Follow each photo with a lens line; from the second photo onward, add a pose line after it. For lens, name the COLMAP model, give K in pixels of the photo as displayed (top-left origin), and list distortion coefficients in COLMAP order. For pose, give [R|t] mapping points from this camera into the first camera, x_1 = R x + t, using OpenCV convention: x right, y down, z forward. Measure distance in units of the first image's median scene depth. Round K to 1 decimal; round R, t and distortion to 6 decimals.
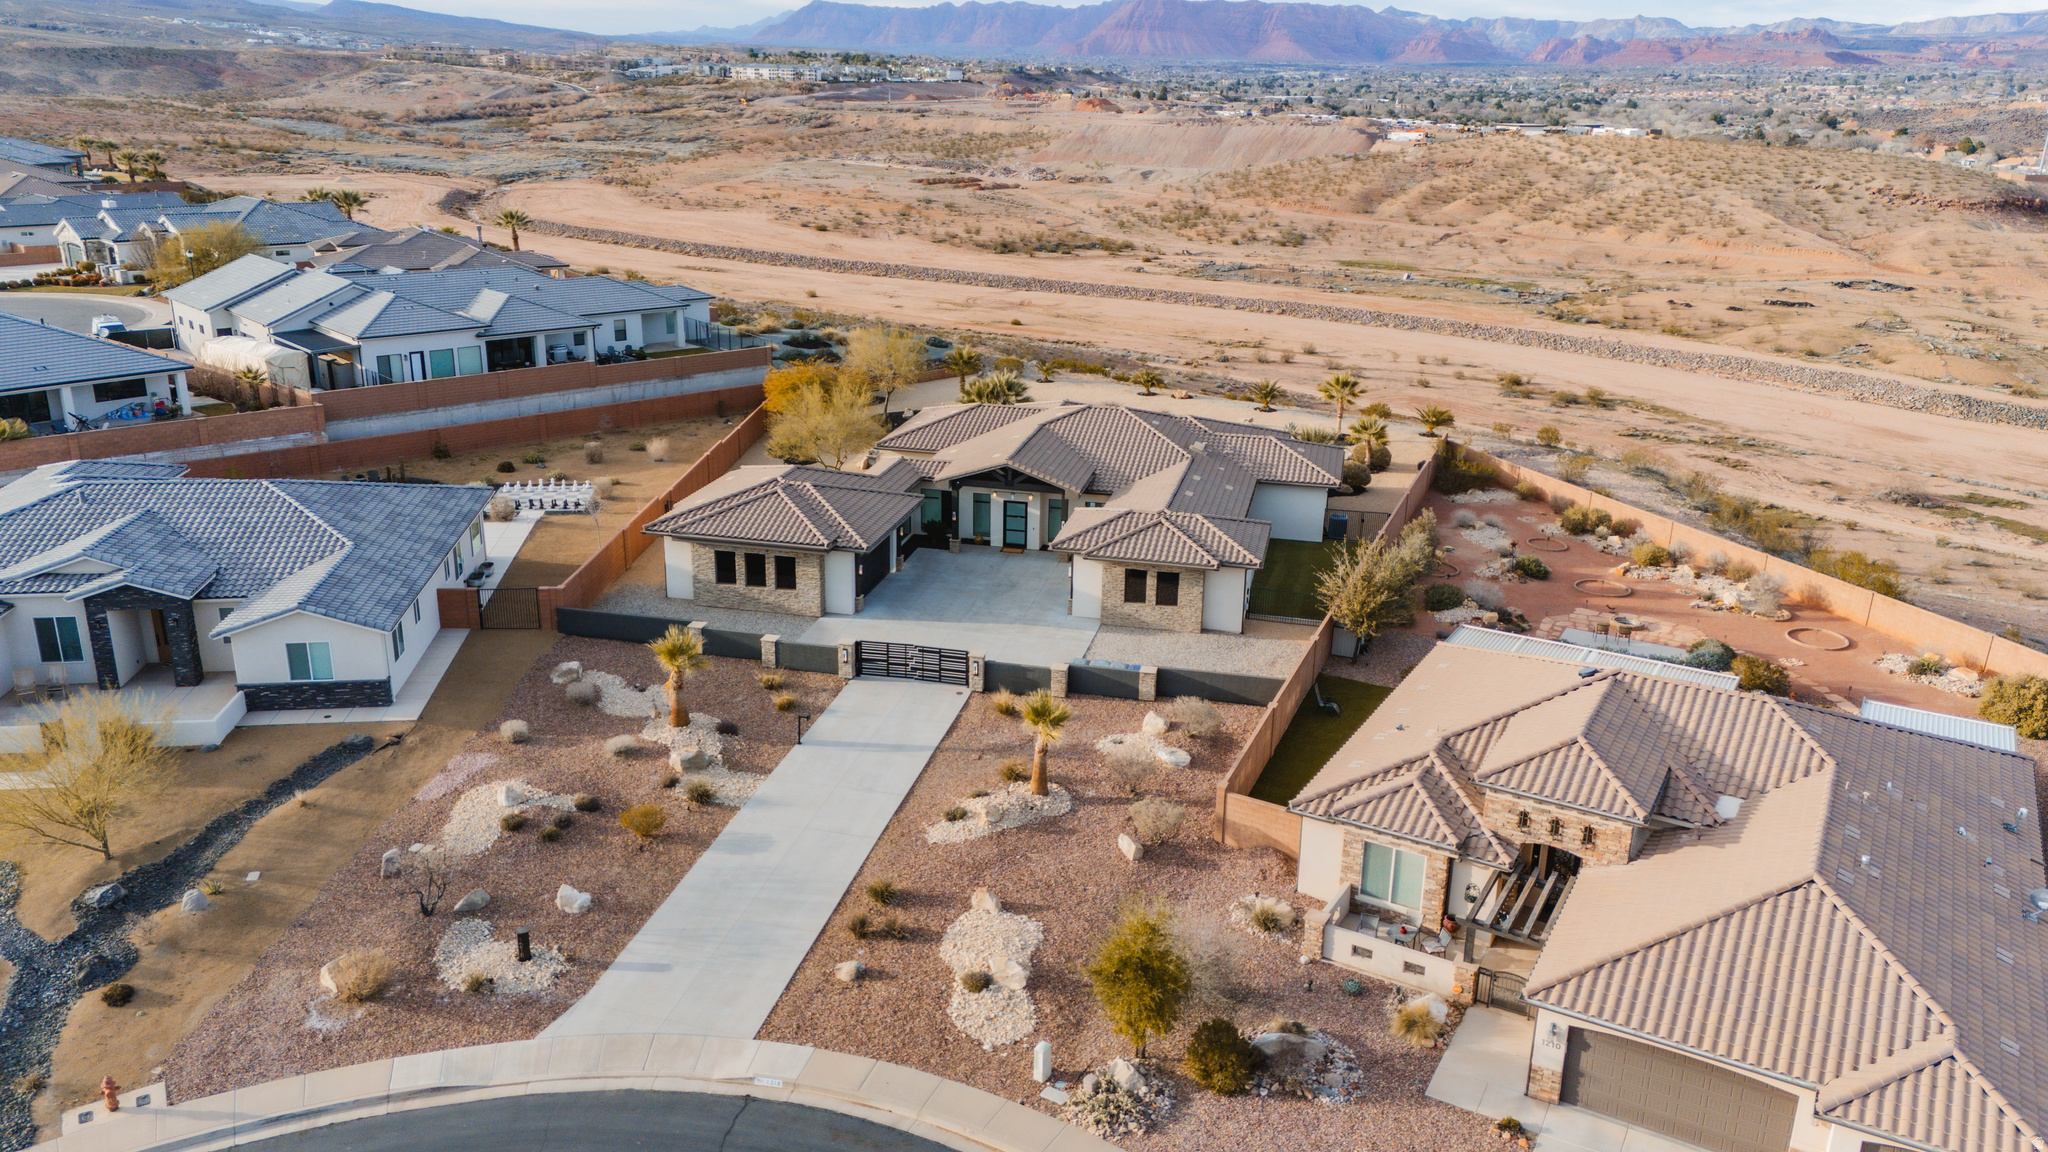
lens RADIAL K [[1506.7, 0, 1021.9], [0, 1506.7, 568.5], [0, 0, 1]] dist [0.082468, -0.063019]
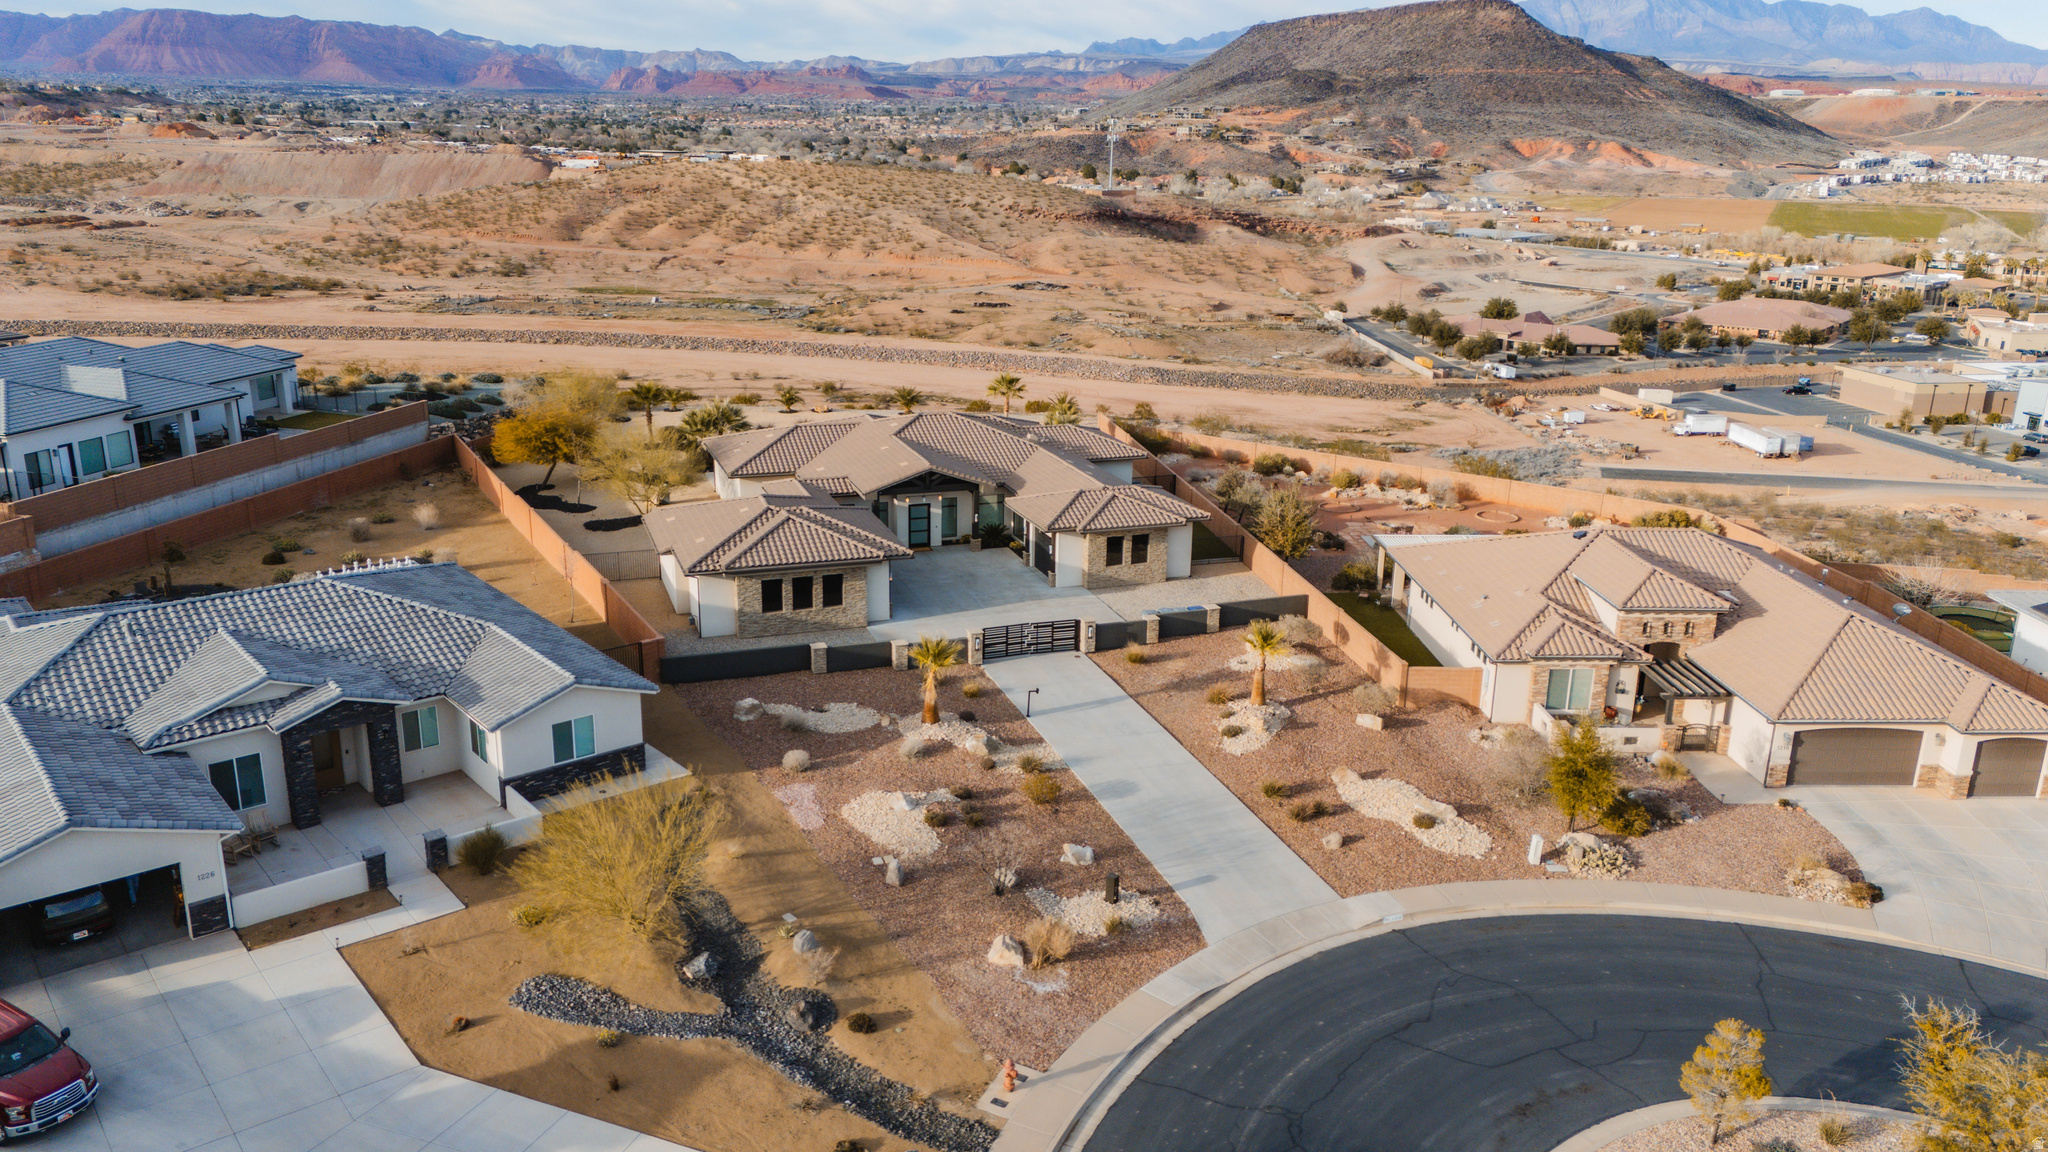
lens RADIAL K [[1507.0, 0, 1023.4], [0, 1507.0, 578.3], [0, 0, 1]] dist [0.078335, -0.067854]
pose [[0.843947, -0.160978, 0.511702, -0.081770], [0.165830, 0.985478, 0.036522, -0.003070], [-0.510150, 0.054033, 0.858386, 0.004427]]
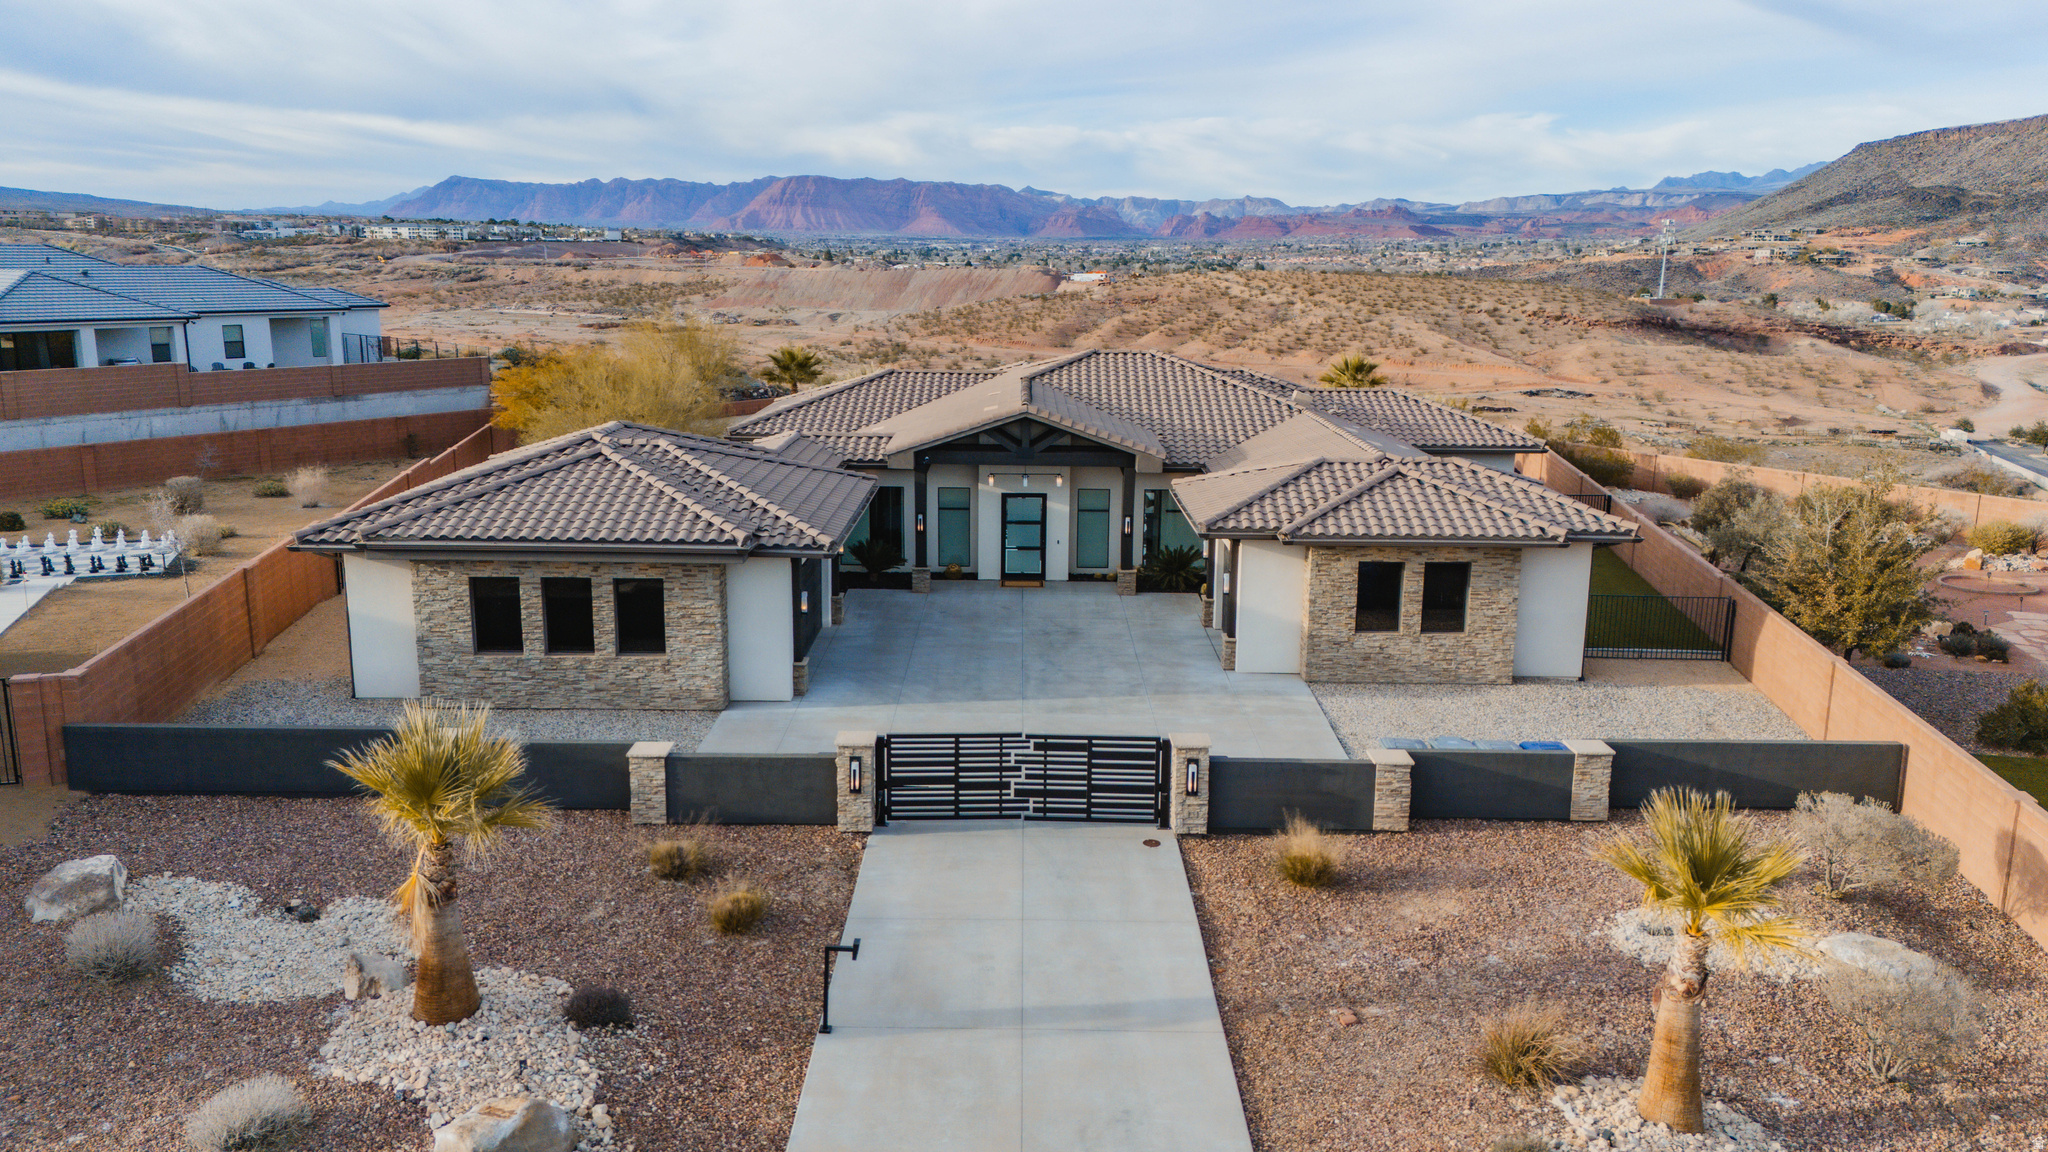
lens RADIAL K [[1501.1, 0, 1024.0], [0, 1501.1, 576.0], [0, 0, 1]] dist [0.086859, -0.078659]
pose [[0.975432, -0.054354, 0.213489, -0.019843], [0.075790, 0.992727, -0.093535, 0.005882], [-0.206852, 0.107417, 0.972458, 0.075720]]
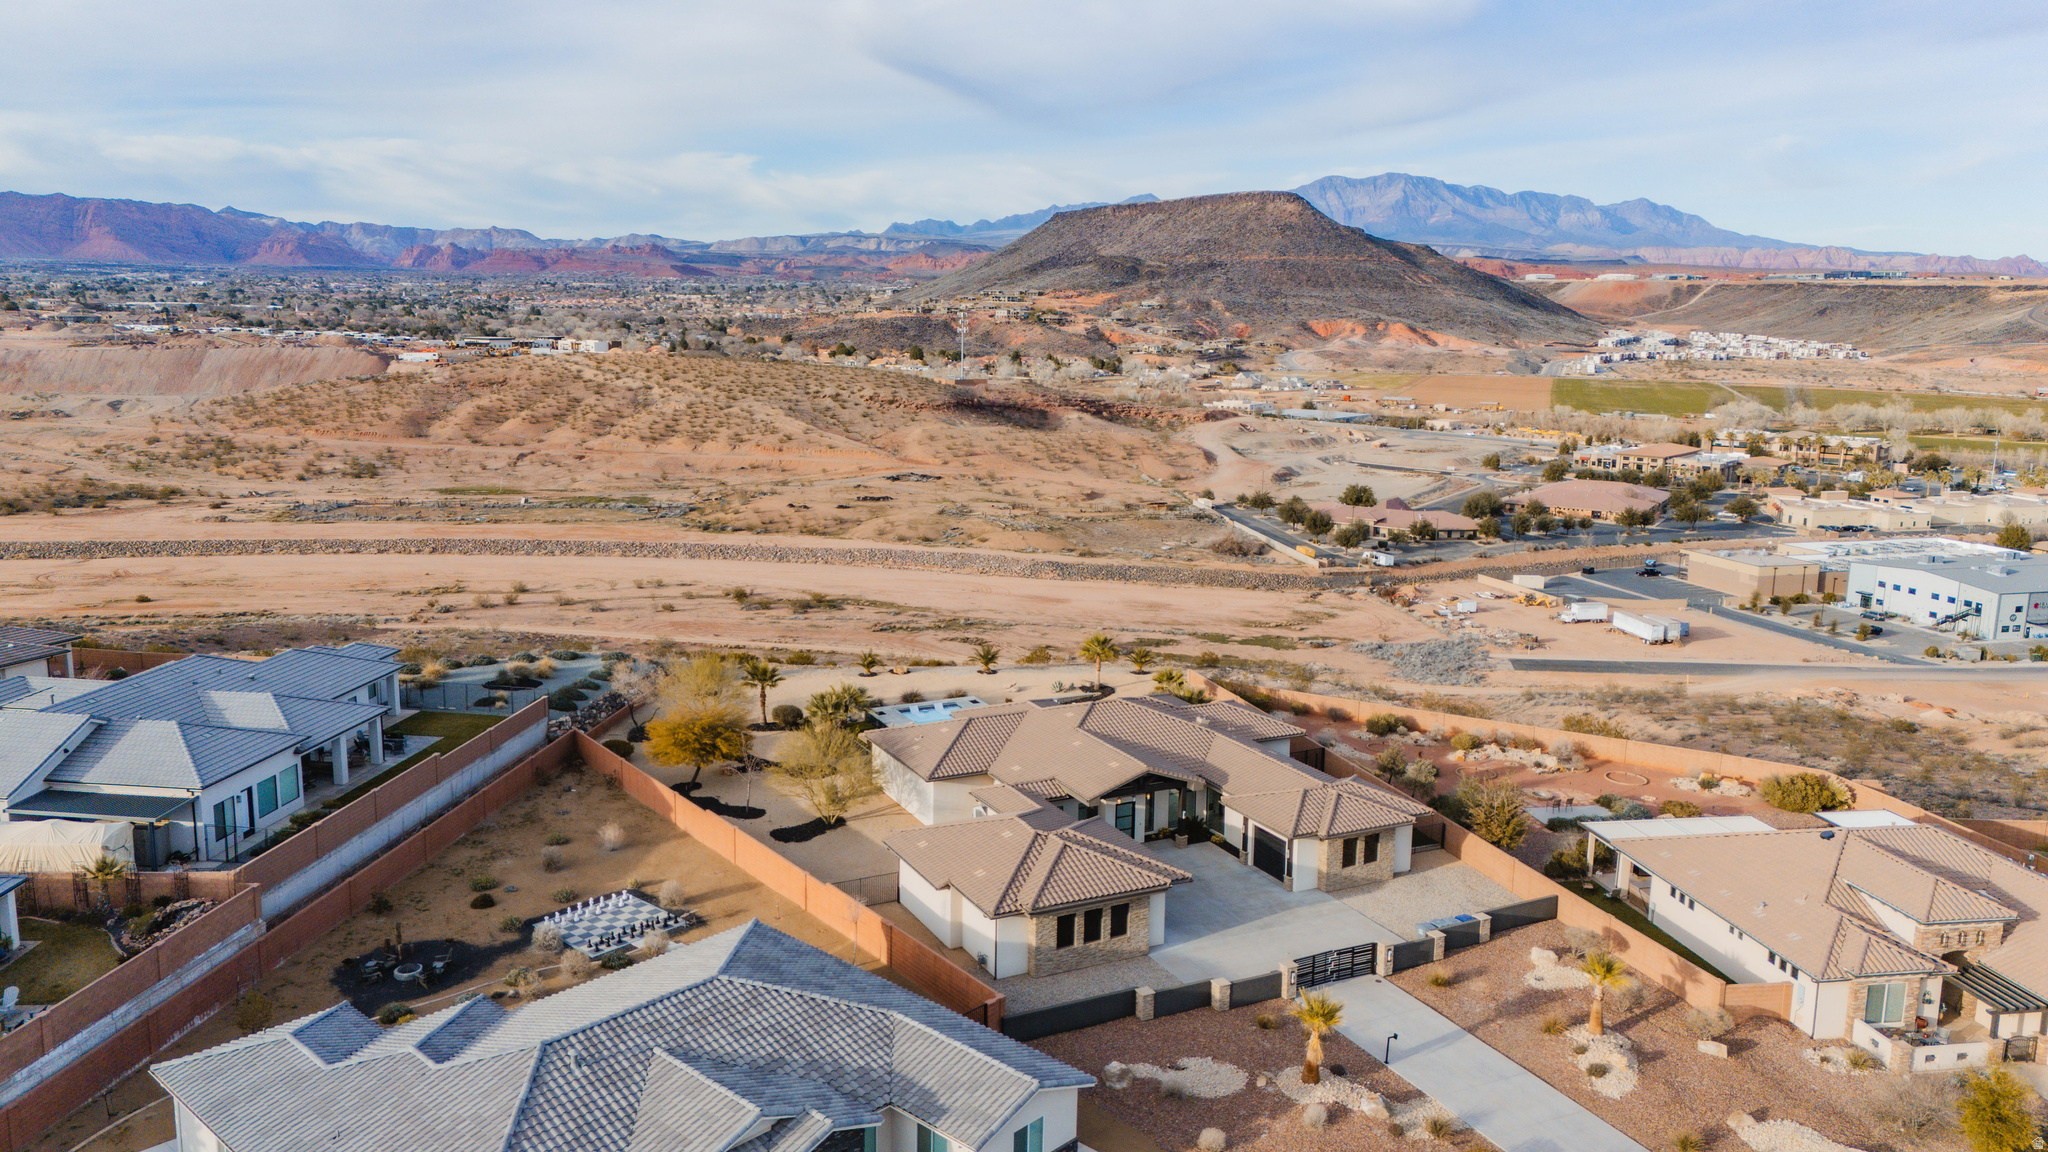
lens RADIAL K [[1507.0, 0, 1023.4], [0, 1507.0, 578.3], [0, 0, 1]] dist [0.078335, -0.067854]
pose [[0.767265, -0.126172, 0.628796, -0.117637], [0.198947, 0.978914, -0.046333, -0.027229], [-0.609692, 0.160647, 0.776189, 0.027219]]
